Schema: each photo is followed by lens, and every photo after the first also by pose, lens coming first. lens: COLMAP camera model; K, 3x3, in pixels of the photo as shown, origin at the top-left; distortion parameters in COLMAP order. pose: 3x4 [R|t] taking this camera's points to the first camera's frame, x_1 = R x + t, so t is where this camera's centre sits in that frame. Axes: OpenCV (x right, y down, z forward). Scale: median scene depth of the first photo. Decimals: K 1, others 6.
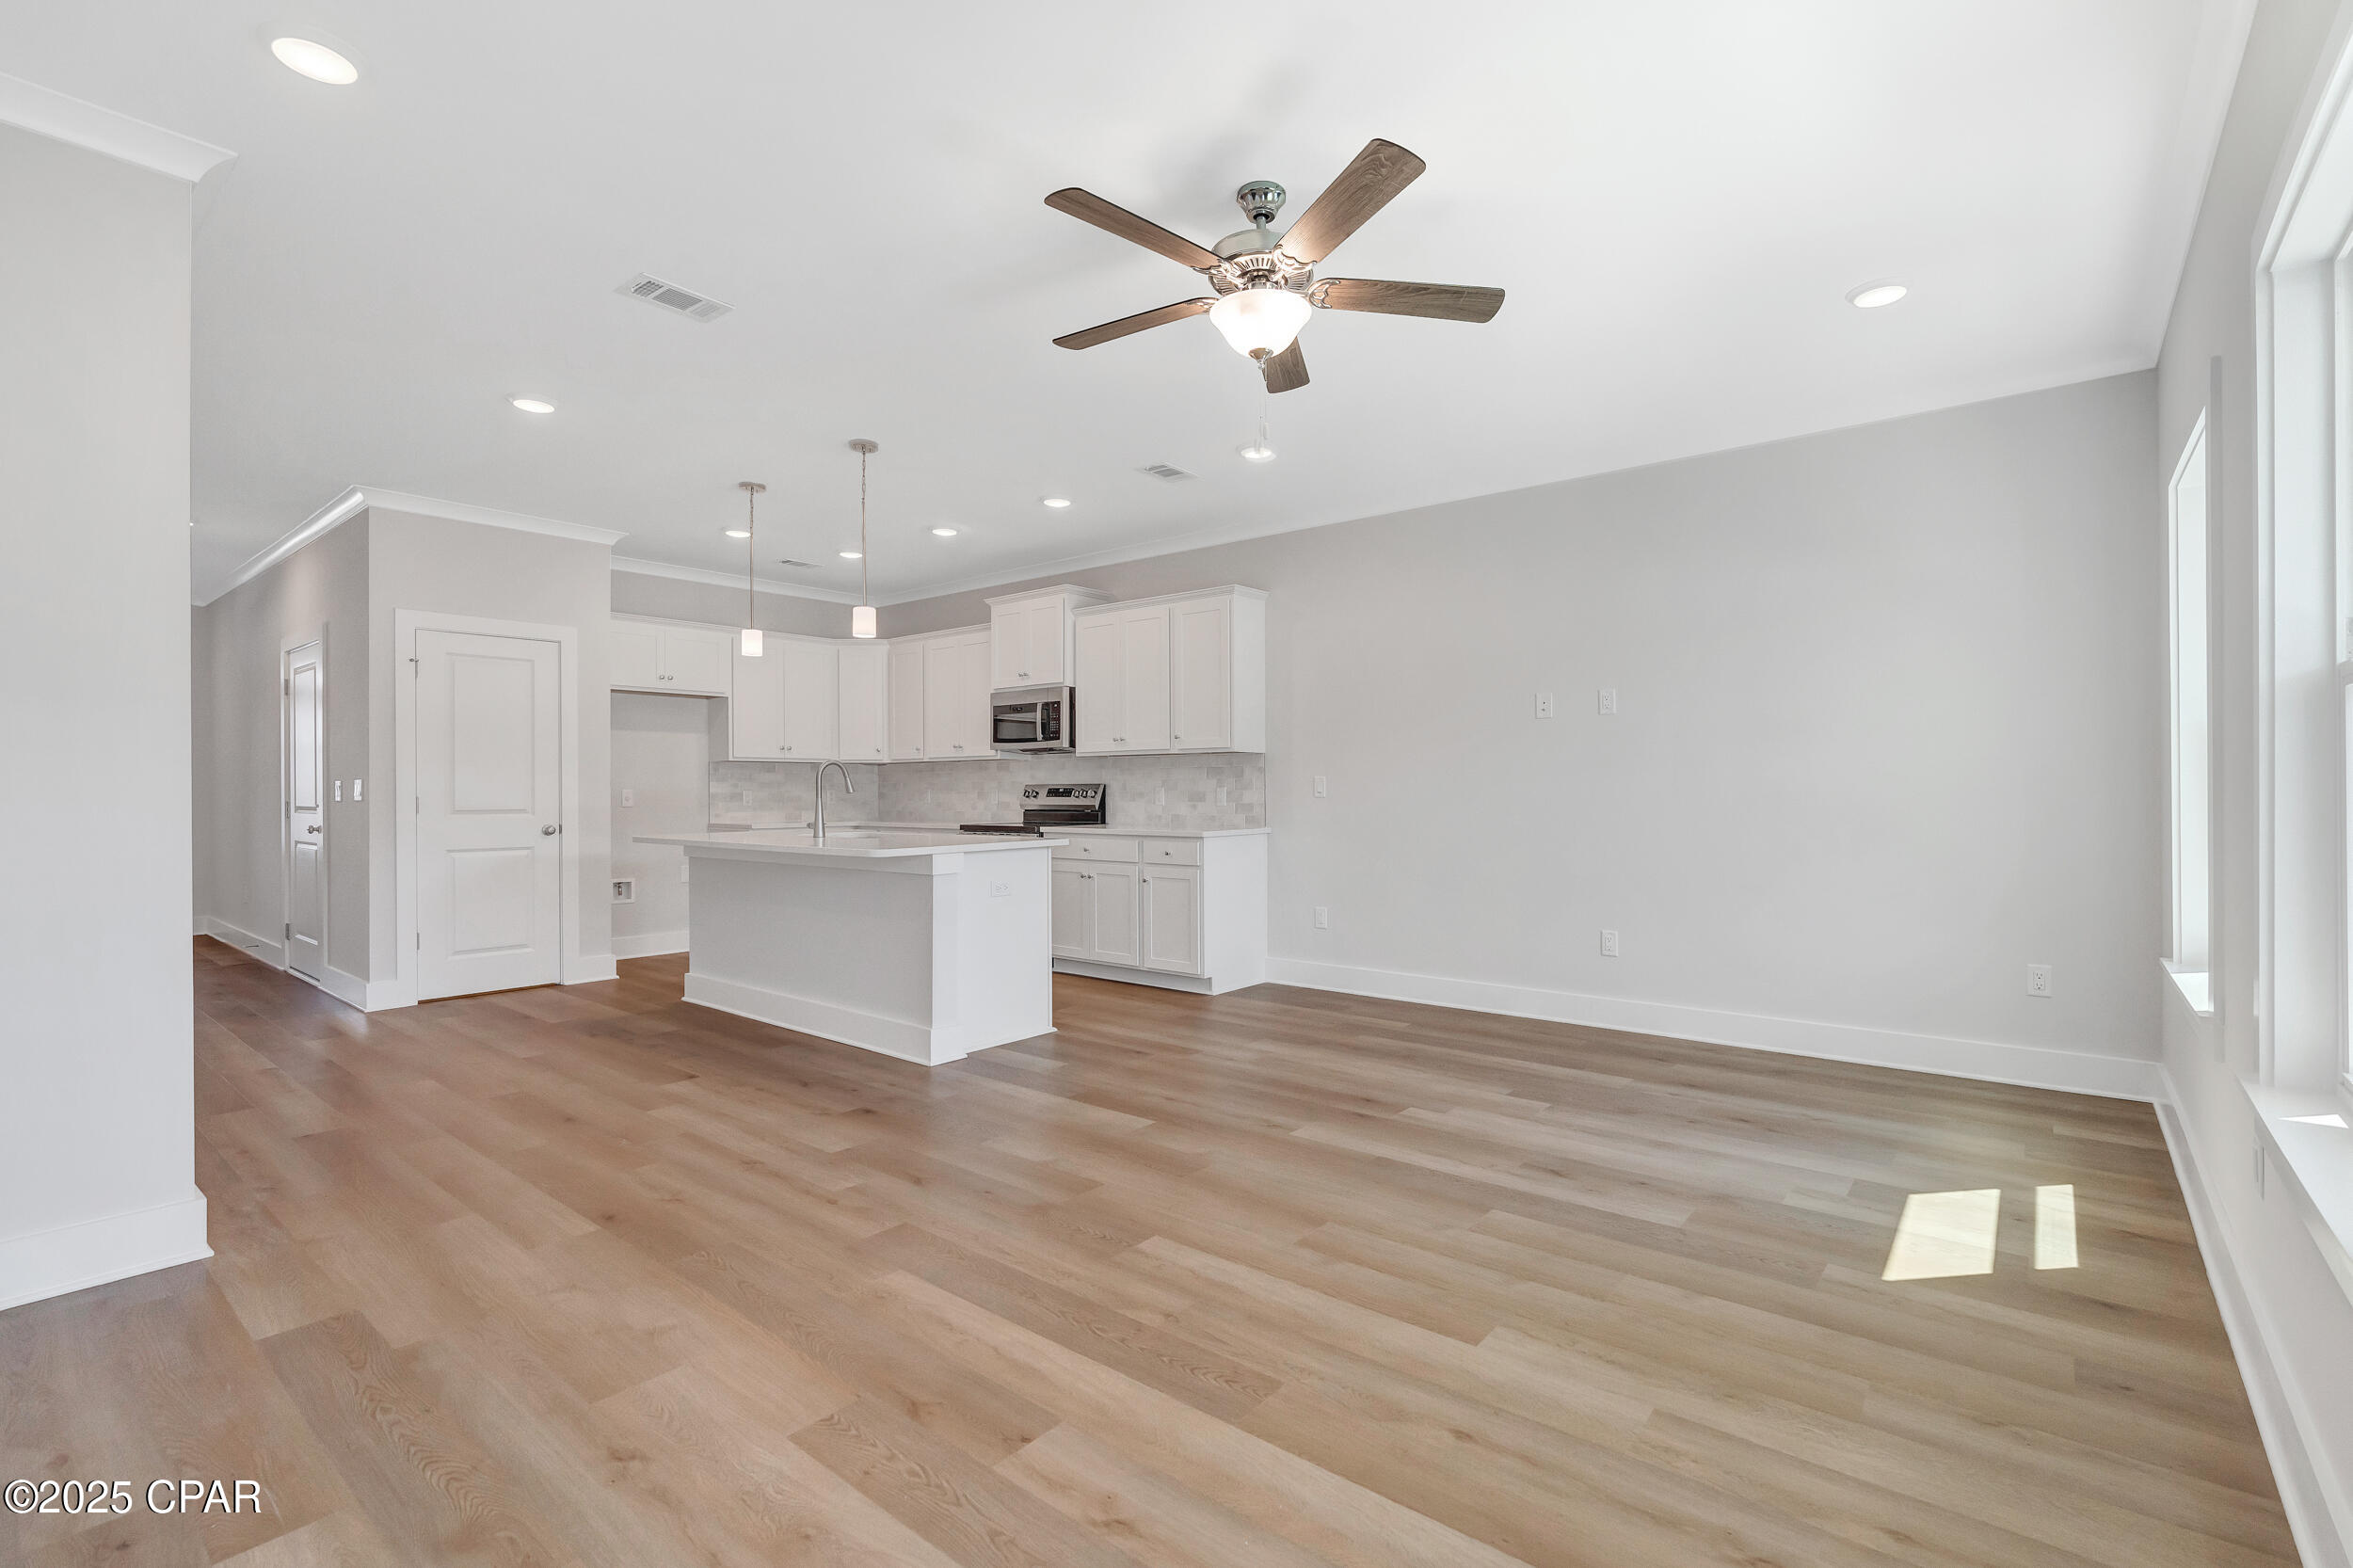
lens RADIAL K [[1065.0, 0, 1174.6], [0, 1065.0, 790.5], [0, 0, 1]] dist [-0.003106, -0.000261]
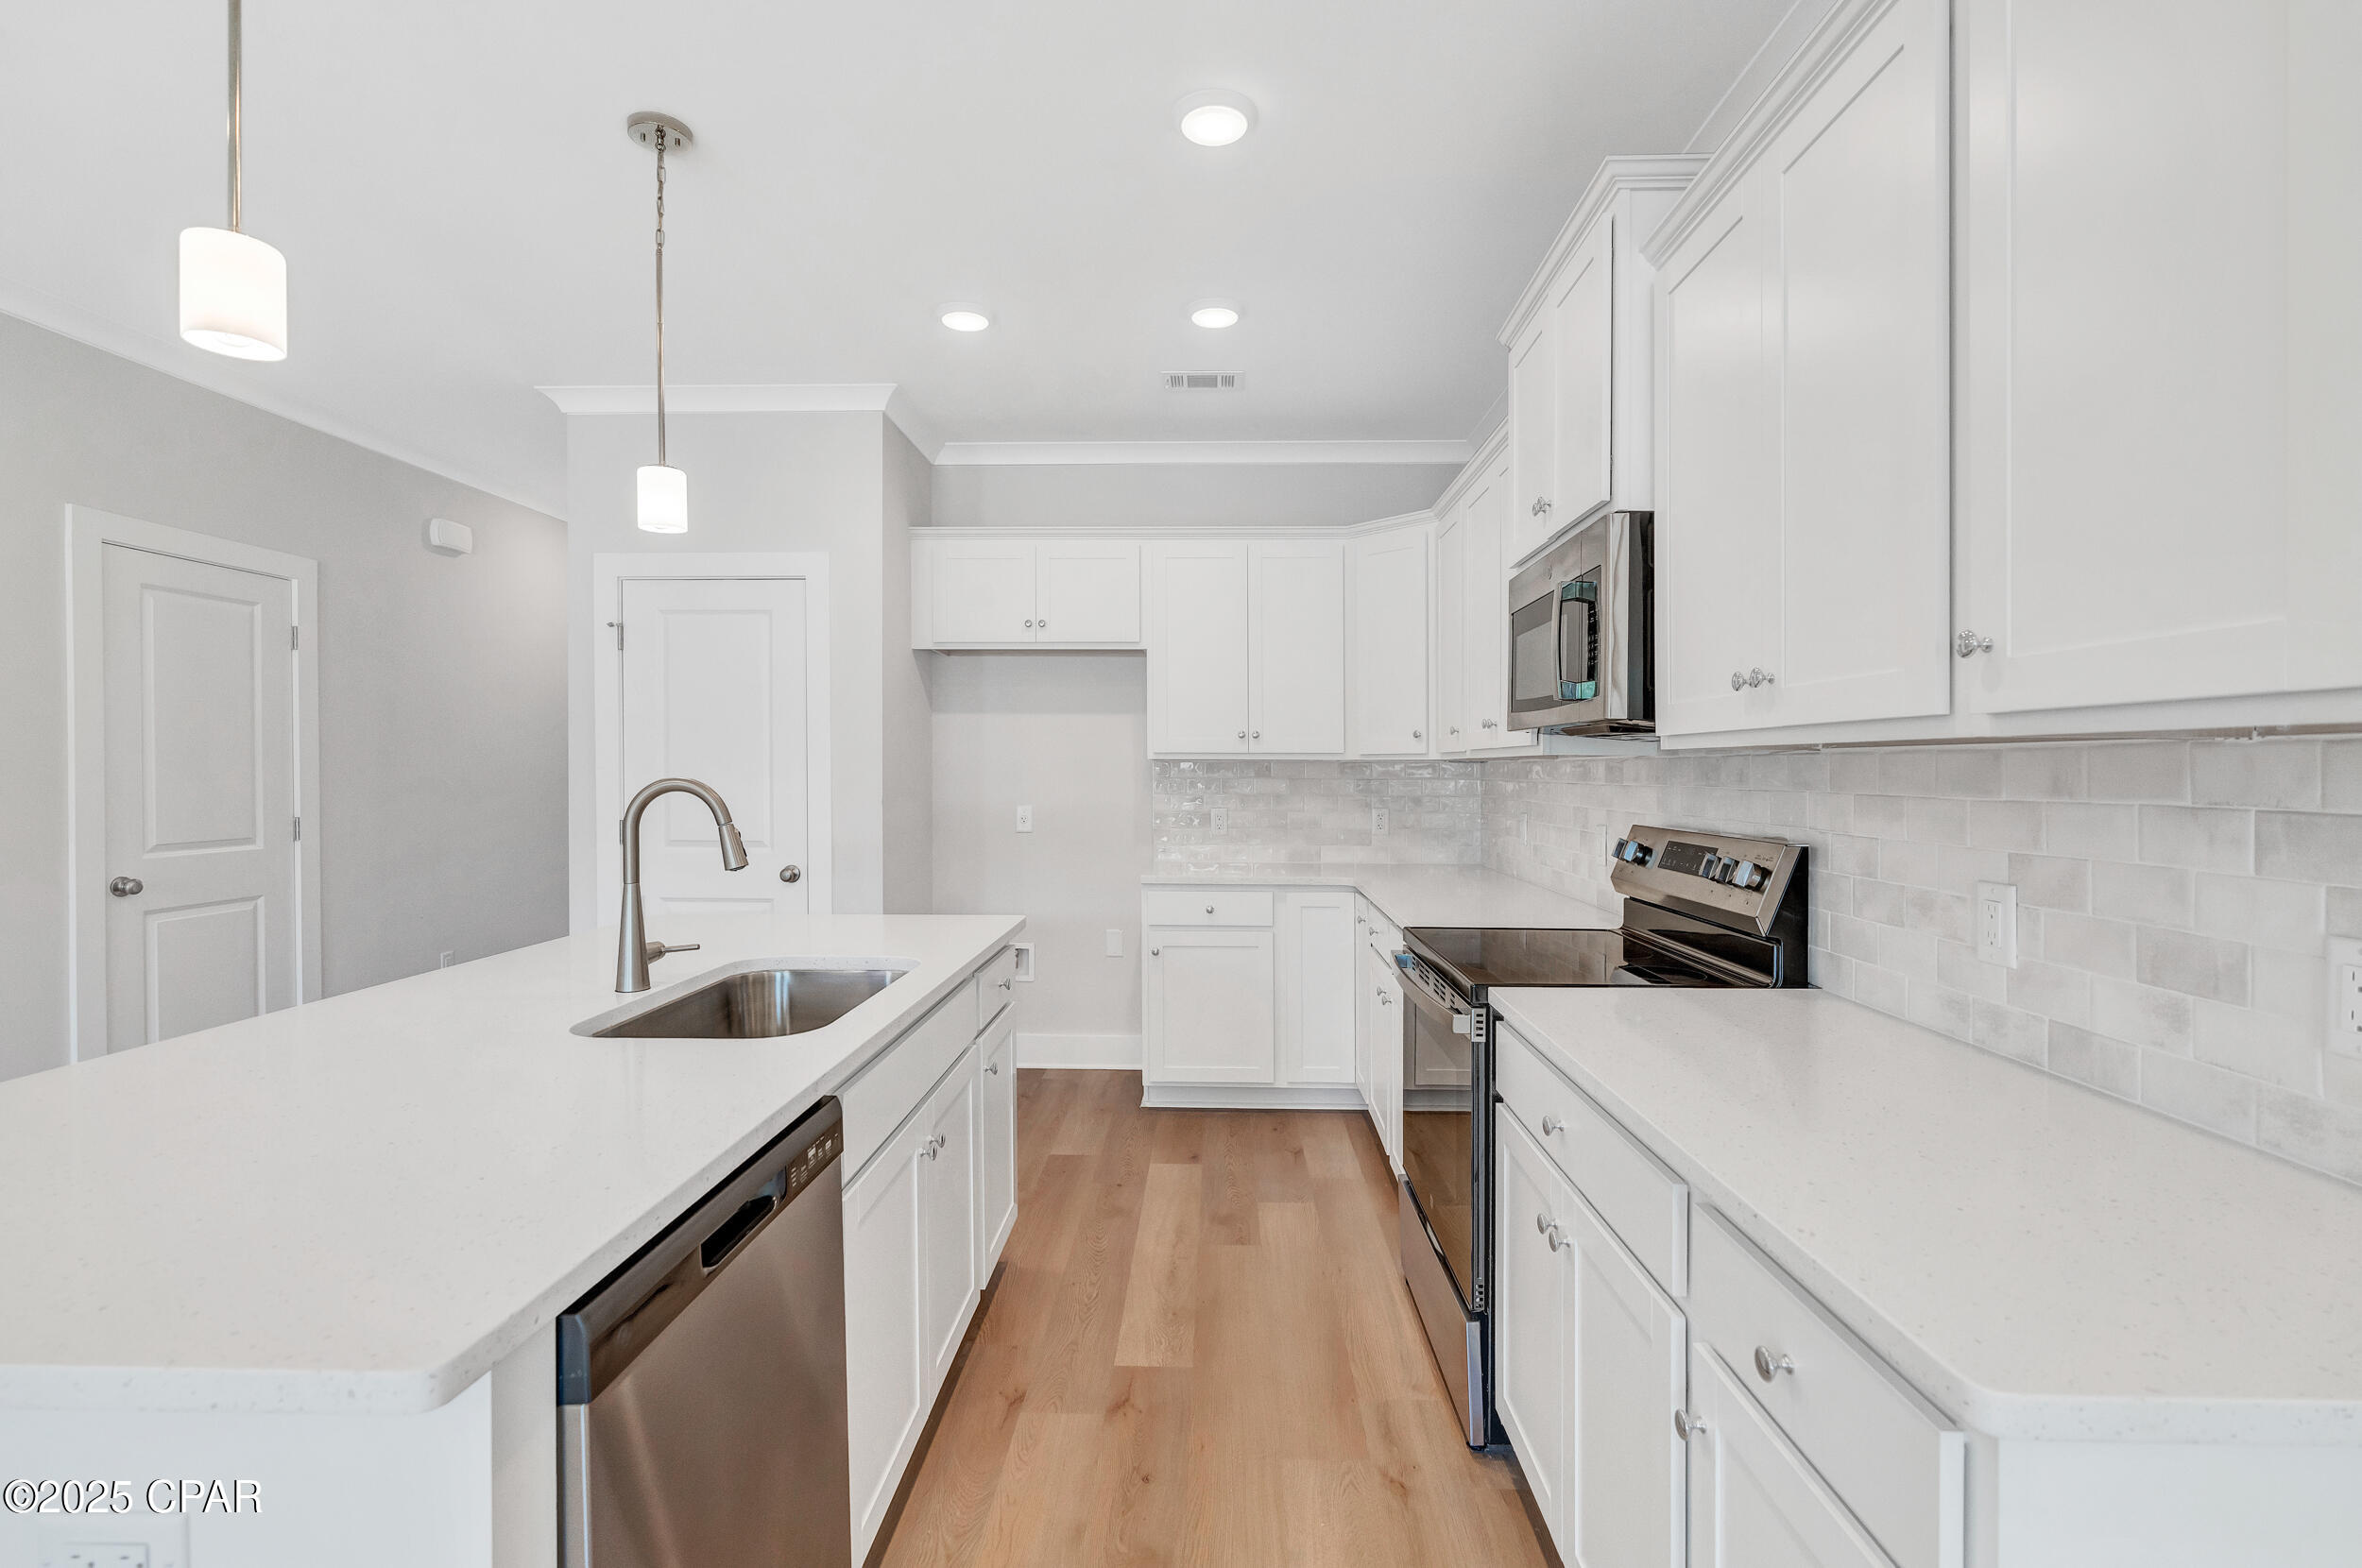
lens RADIAL K [[1042.9, 0, 1212.9], [0, 1042.9, 783.6], [0, 0, 1]] dist [-0.015983, -0.000336]
pose [[0.635539, 0.017078, -0.771880, 0.052547], [-0.005476, 0.999830, 0.017613, -0.029385], [0.772050, -0.006967, 0.635524, 0.784637]]
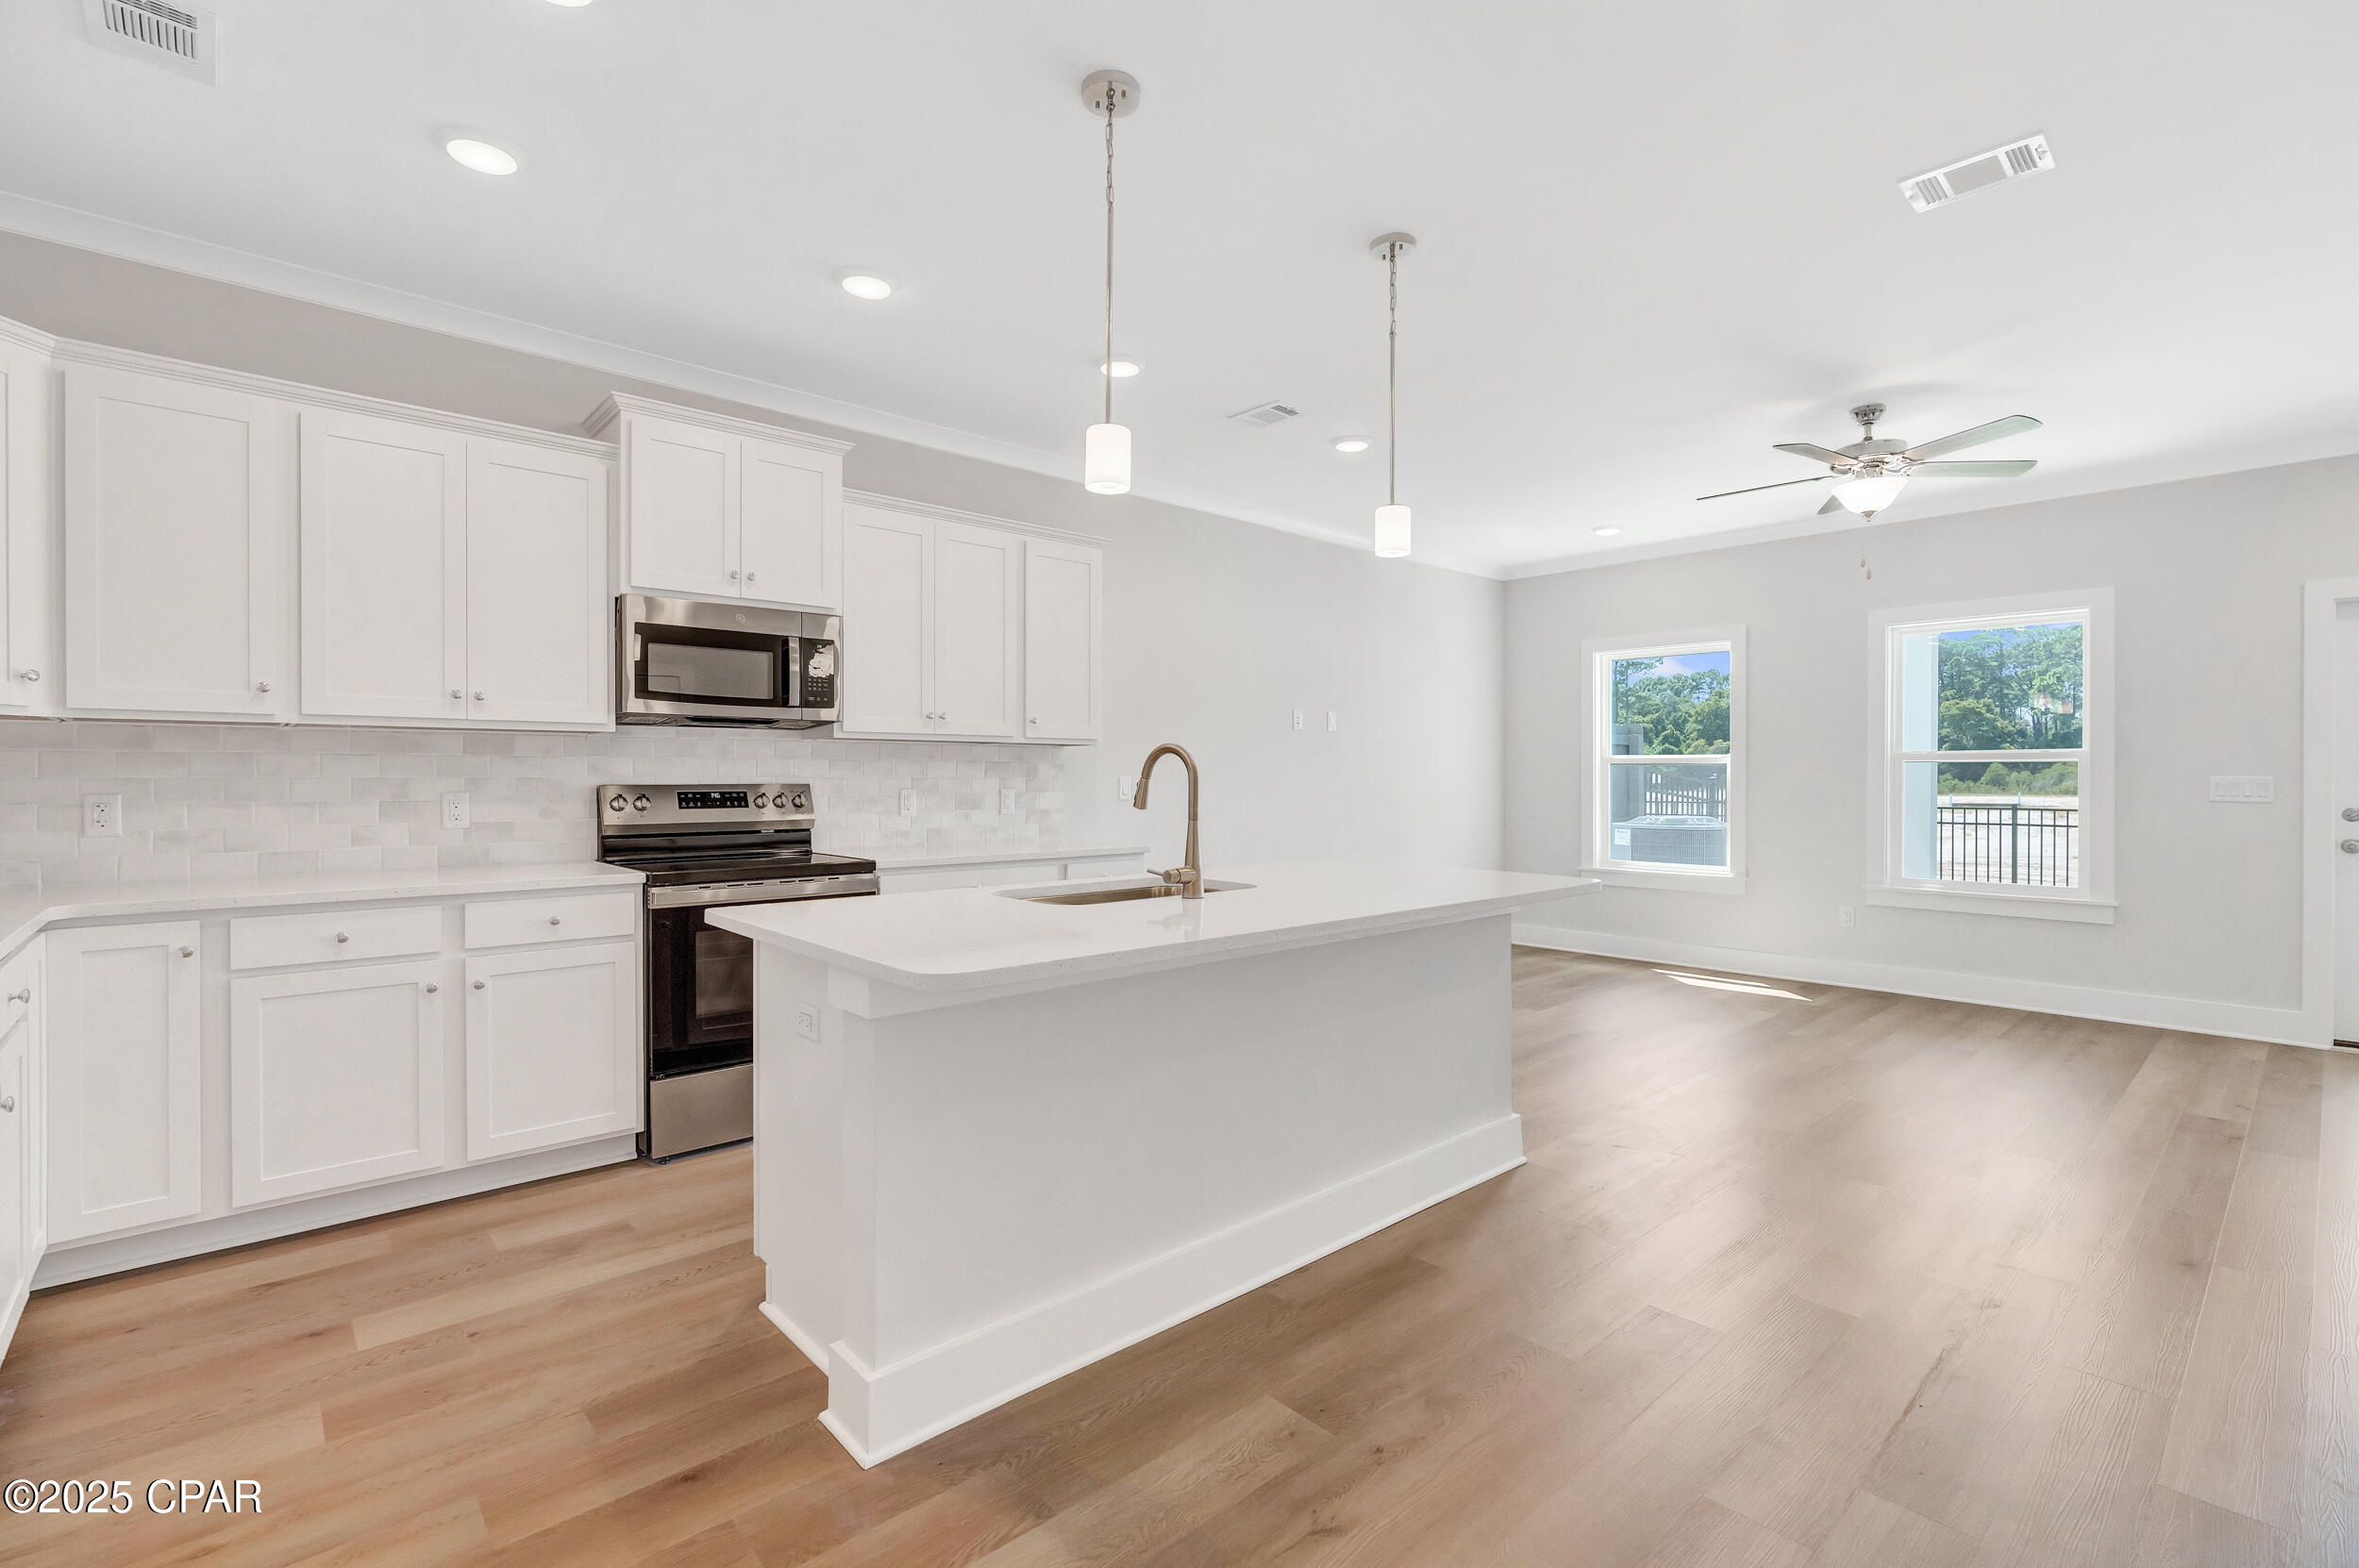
lens RADIAL K [[1059.4, 0, 1172.1], [0, 1059.4, 777.3], [0, 0, 1]] dist [0.012075, -0.000071]
pose [[0.150600, 0.003295, 0.988589, -0.697711], [-0.003233, 0.999991, -0.002841, -0.009764], [-0.988590, -0.002768, 0.150609, 0.786588]]
